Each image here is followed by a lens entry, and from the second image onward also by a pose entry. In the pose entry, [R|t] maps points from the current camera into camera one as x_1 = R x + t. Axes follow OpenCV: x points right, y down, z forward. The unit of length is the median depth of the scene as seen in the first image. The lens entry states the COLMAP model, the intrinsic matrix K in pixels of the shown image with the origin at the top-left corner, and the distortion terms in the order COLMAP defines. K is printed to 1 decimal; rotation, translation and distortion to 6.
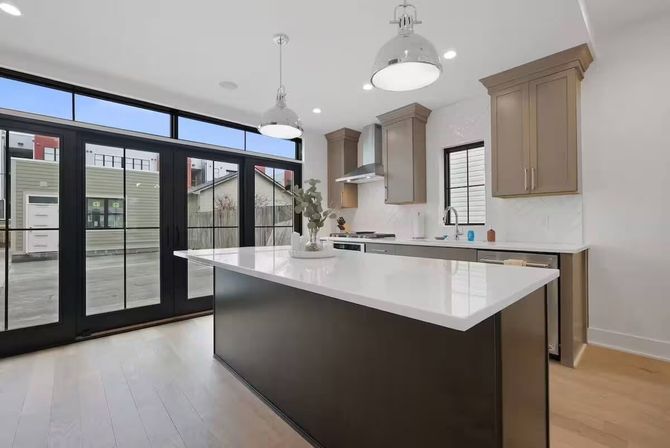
lens RADIAL K [[295.1, 0, 335.0], [0, 295.1, 224.0], [0, 0, 1]] dist [-0.001104, 0.000047]
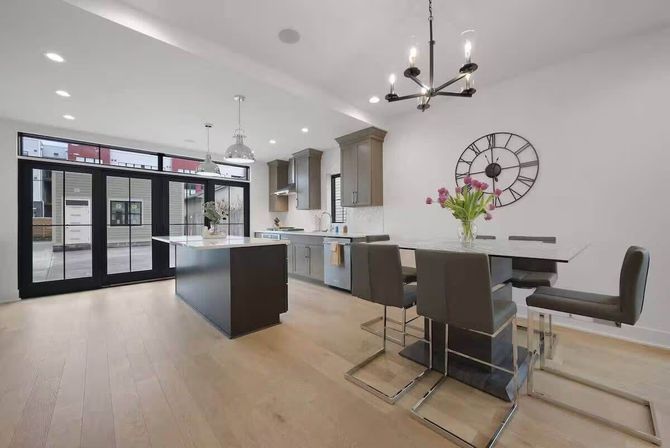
lens RADIAL K [[258.5, 0, 335.0], [0, 258.5, 224.0], [0, 0, 1]] dist [-0.015964, -0.000010]
pose [[0.999874, 0.002048, 0.015741, 0.358795], [-0.002176, 0.999964, 0.008155, -0.002860], [-0.015723, -0.008188, 0.999843, -0.396984]]
